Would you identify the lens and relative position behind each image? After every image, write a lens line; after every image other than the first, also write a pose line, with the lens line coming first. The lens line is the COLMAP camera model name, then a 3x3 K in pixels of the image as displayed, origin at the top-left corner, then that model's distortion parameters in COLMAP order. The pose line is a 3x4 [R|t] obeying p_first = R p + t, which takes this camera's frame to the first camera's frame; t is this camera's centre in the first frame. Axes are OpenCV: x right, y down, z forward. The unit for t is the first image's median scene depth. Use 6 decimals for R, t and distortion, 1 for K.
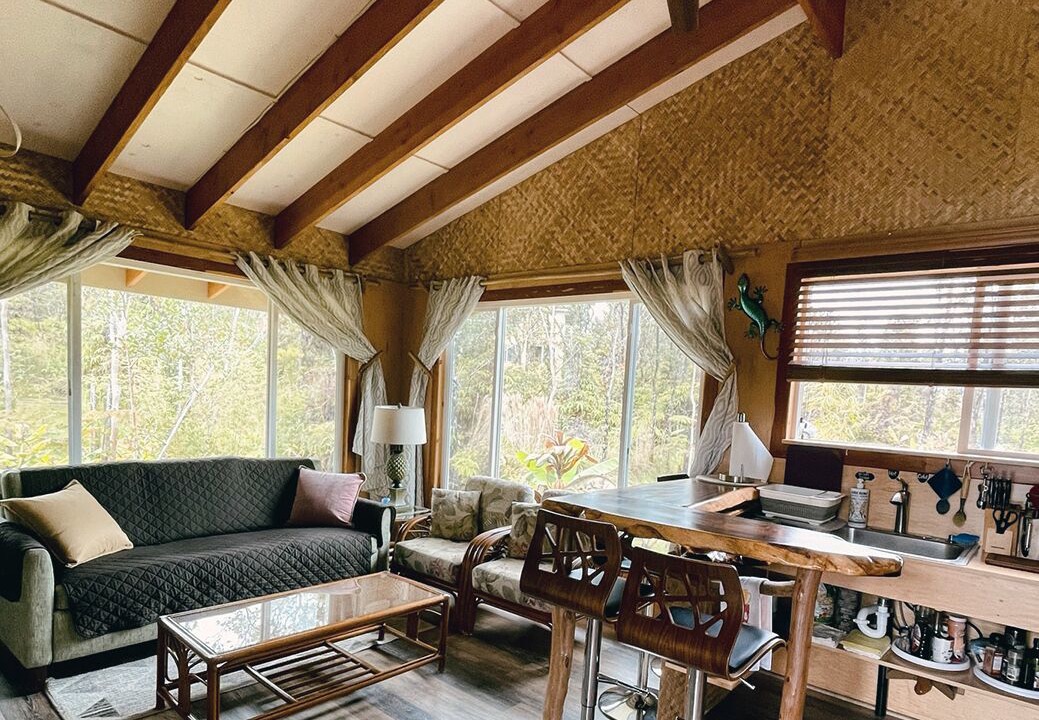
lens RADIAL K [[630.6, 0, 548.9], [0, 630.6, 447.8], [0, 0, 1]] dist [0.028189, -0.037235]
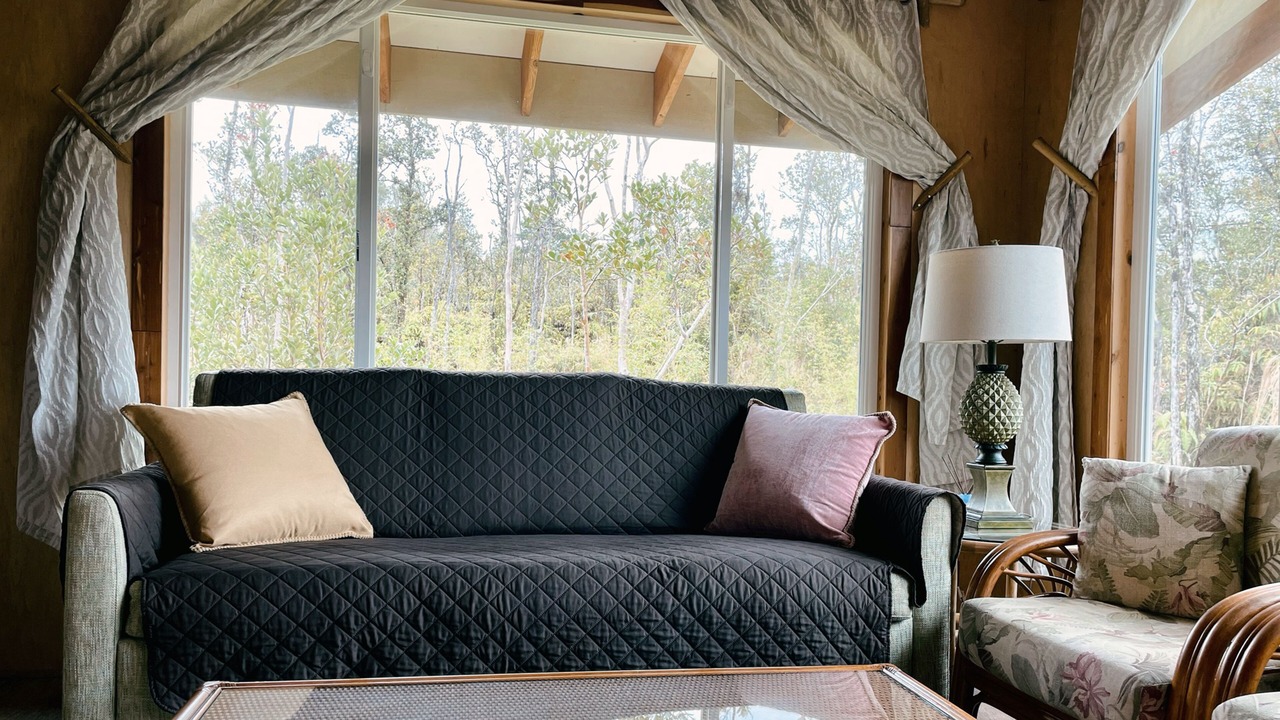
lens RADIAL K [[948.6, 0, 648.0], [0, 948.6, 409.0], [0, 0, 1]] dist [0.087705, -0.123424]
pose [[0.780137, -0.030553, -0.624862, -0.044611], [-0.032867, 0.995426, -0.089706, 0.099871], [0.624745, 0.090520, 0.775564, 0.472726]]
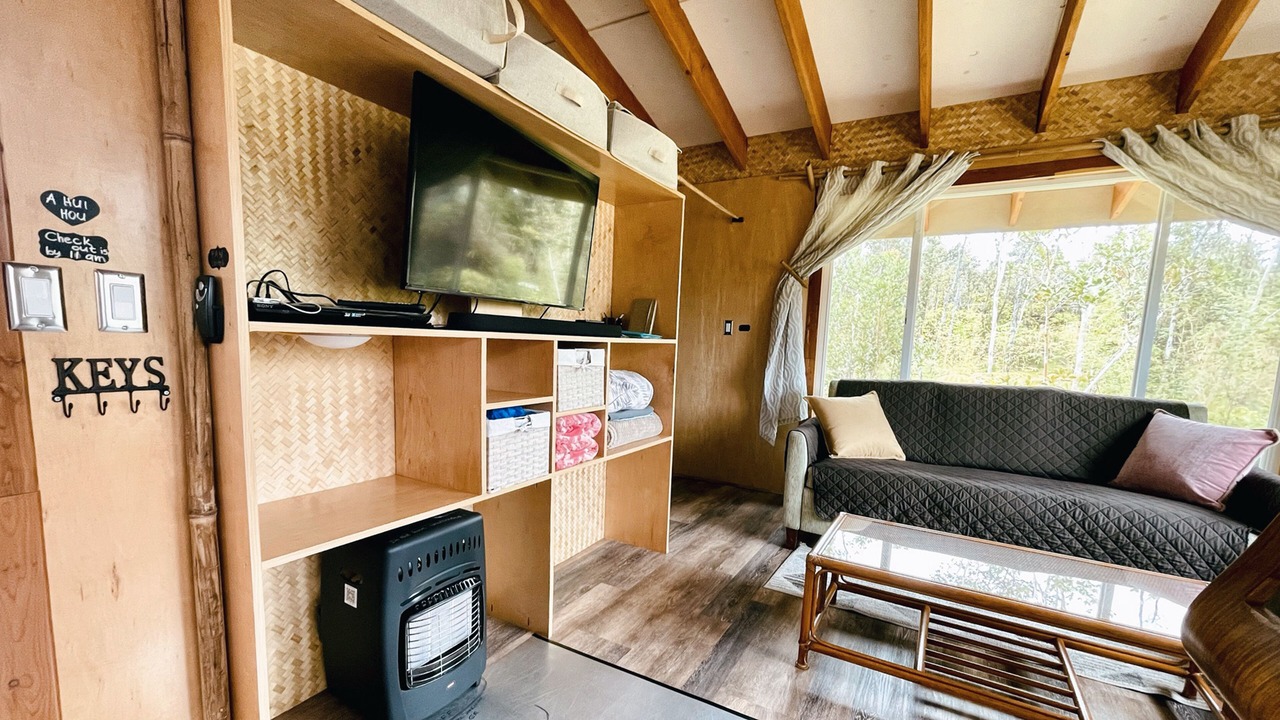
lens RADIAL K [[521.3, 0, 640.9], [0, 521.3, 410.9], [0, 0, 1]] dist [-0.008180, 0.000468]
pose [[0.157326, 0.077318, -0.984515, 0.088822], [-0.109525, 0.992146, 0.060415, 0.060813], [0.981454, 0.098325, 0.164559, 0.354439]]
